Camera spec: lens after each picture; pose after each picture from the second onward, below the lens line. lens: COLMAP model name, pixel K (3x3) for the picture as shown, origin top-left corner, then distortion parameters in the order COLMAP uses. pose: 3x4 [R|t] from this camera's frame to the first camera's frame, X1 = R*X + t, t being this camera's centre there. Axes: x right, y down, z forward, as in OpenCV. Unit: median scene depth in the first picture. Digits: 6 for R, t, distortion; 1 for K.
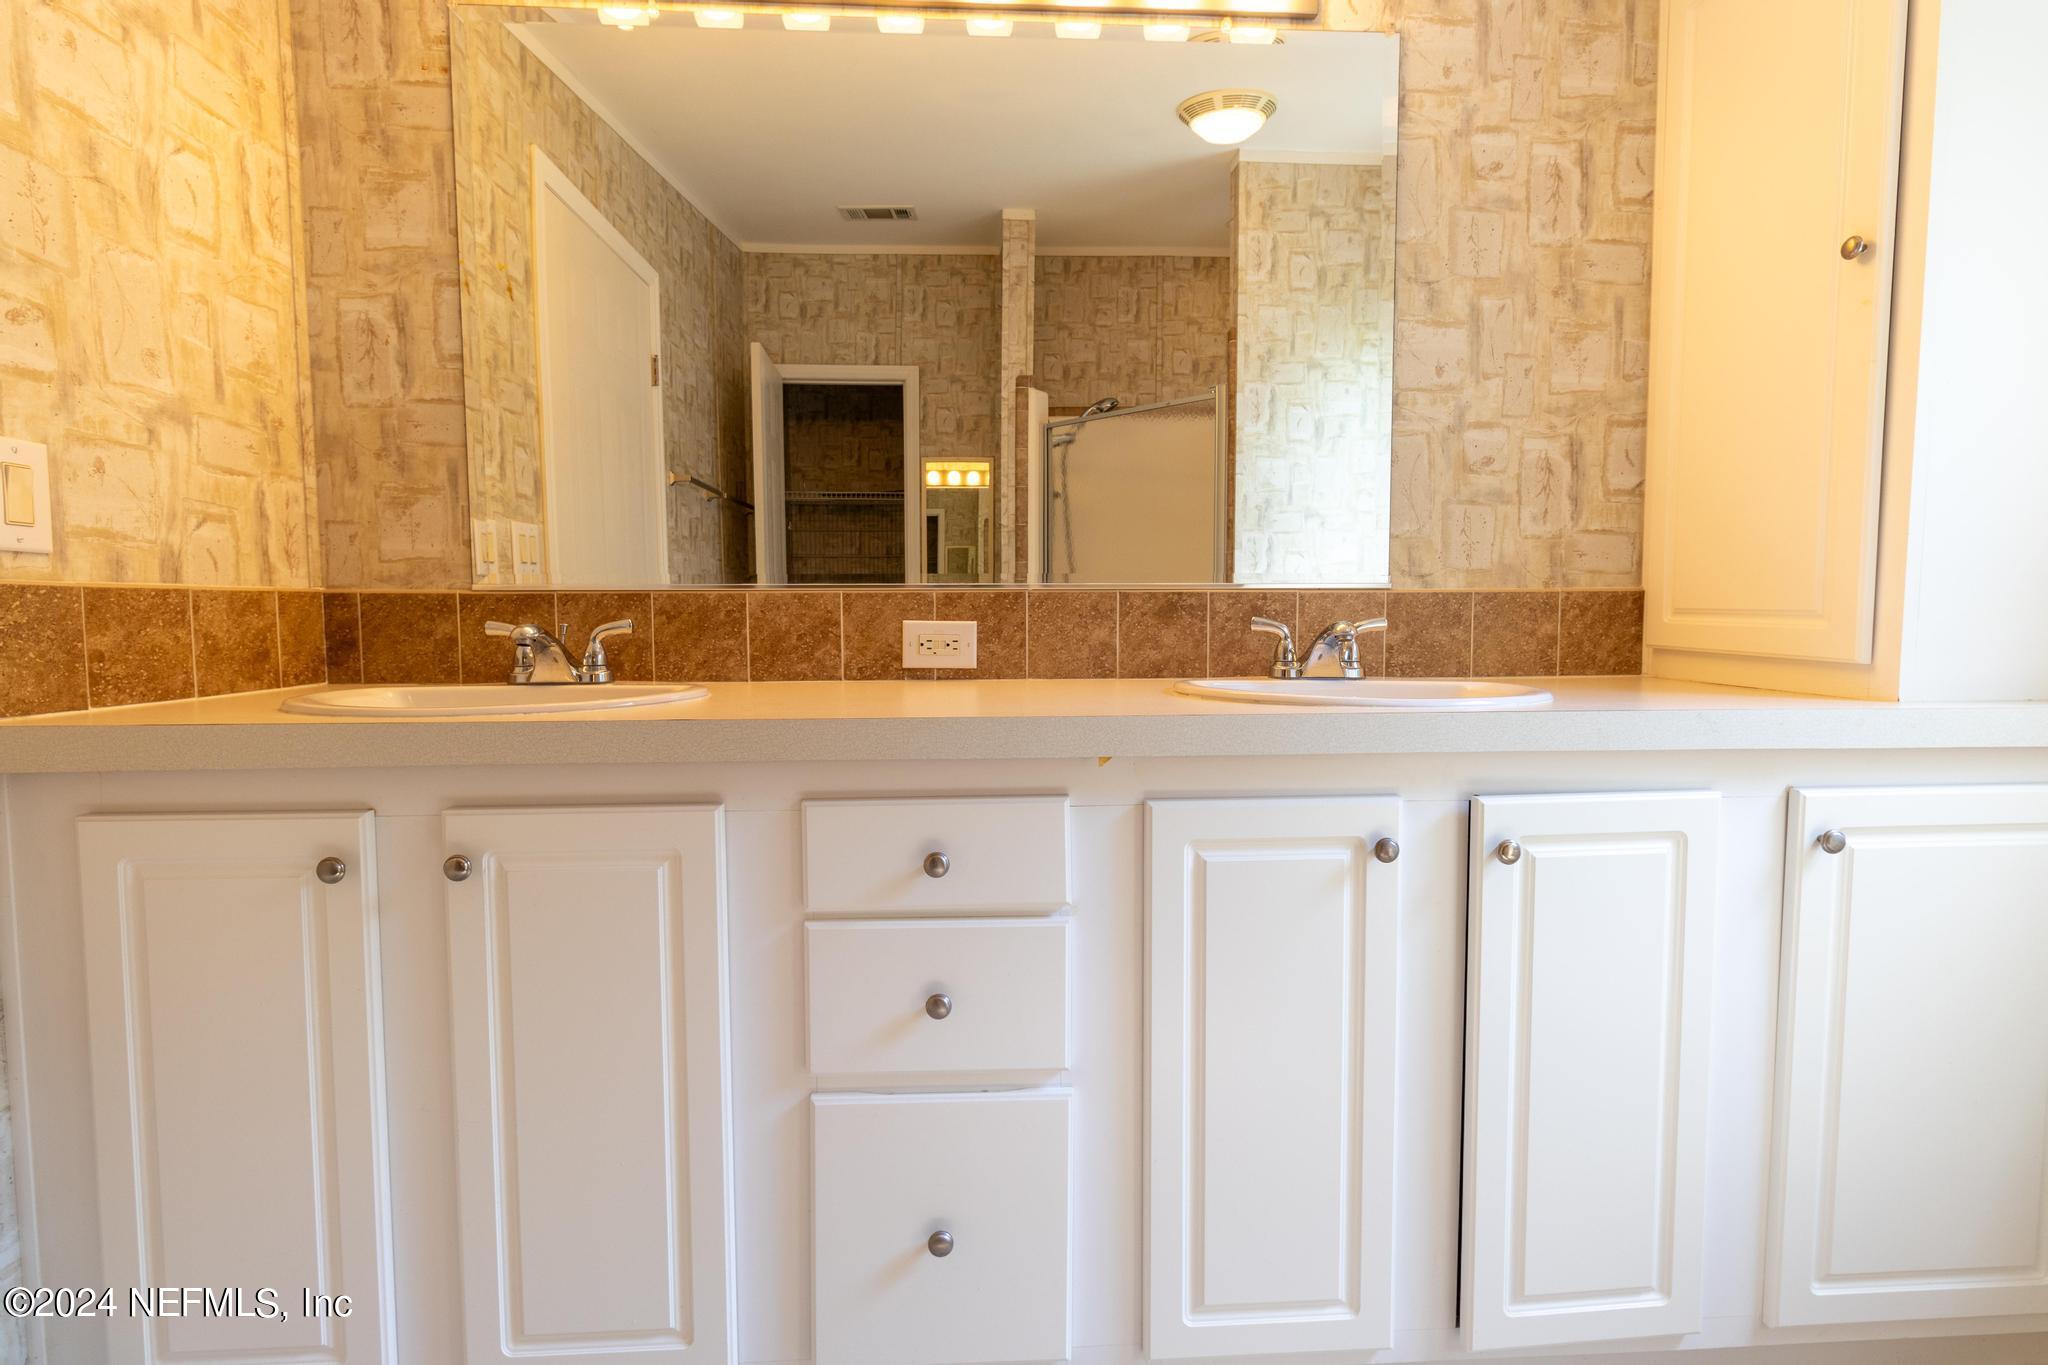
lens RADIAL K [[951.7, 0, 1053.7], [0, 951.7, 677.0], [0, 0, 1]] dist [0.004451, -0.001176]
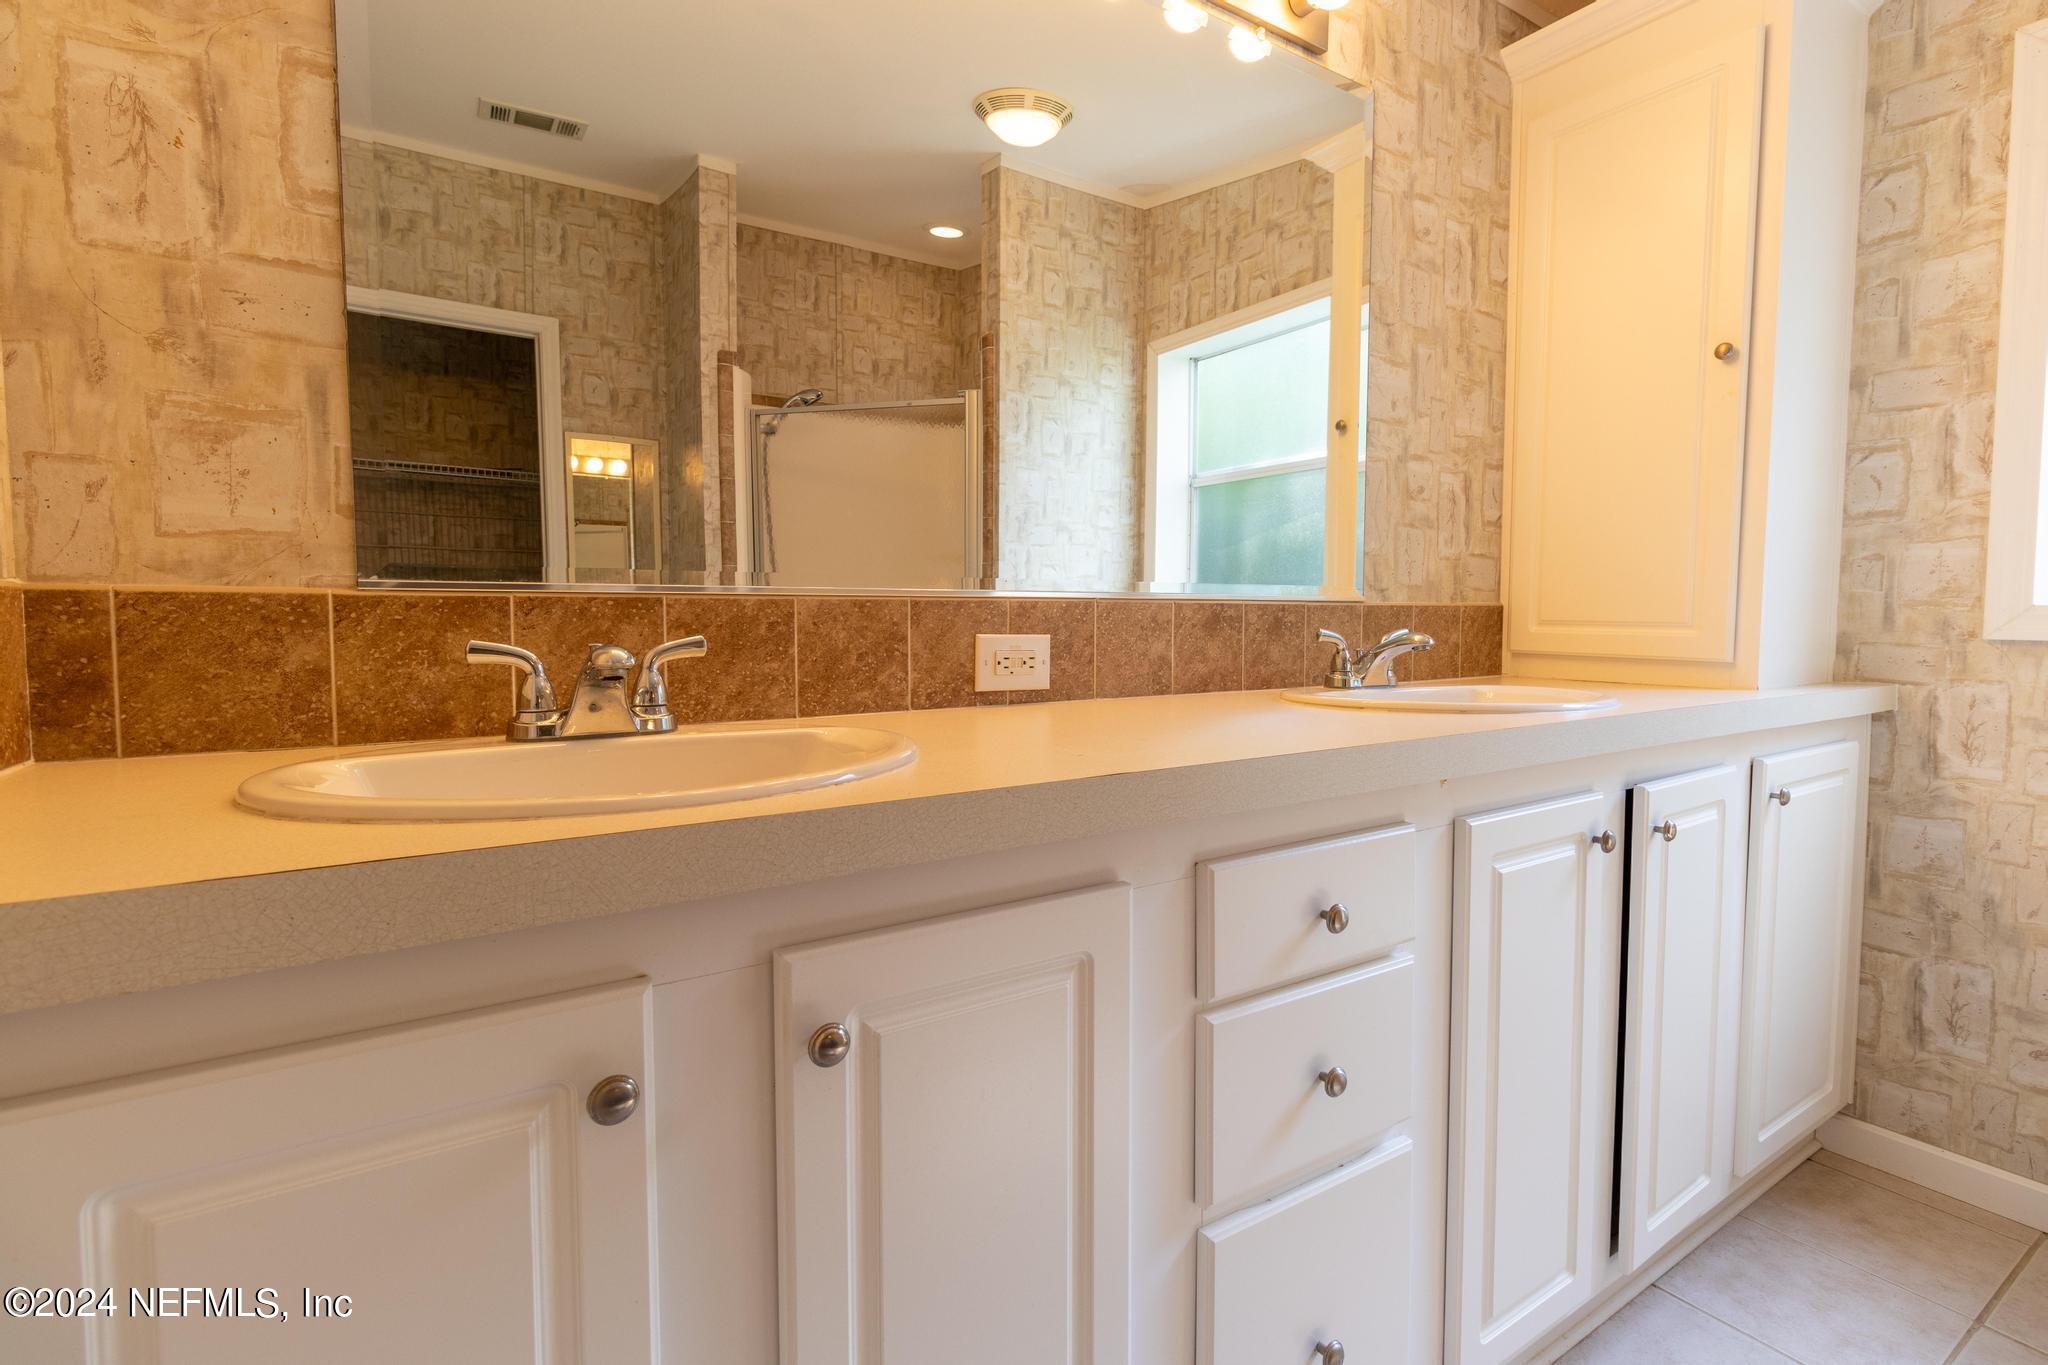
lens RADIAL K [[951.7, 0, 1021.8], [0, 951.7, 678.5], [0, 0, 1]] dist [0.004451, -0.001176]
pose [[0.866068, -0.030049, 0.499022, -0.534257], [0.034663, 0.999399, 0.000021, -0.019717], [-0.498723, 0.017279, 0.866589, 0.263483]]
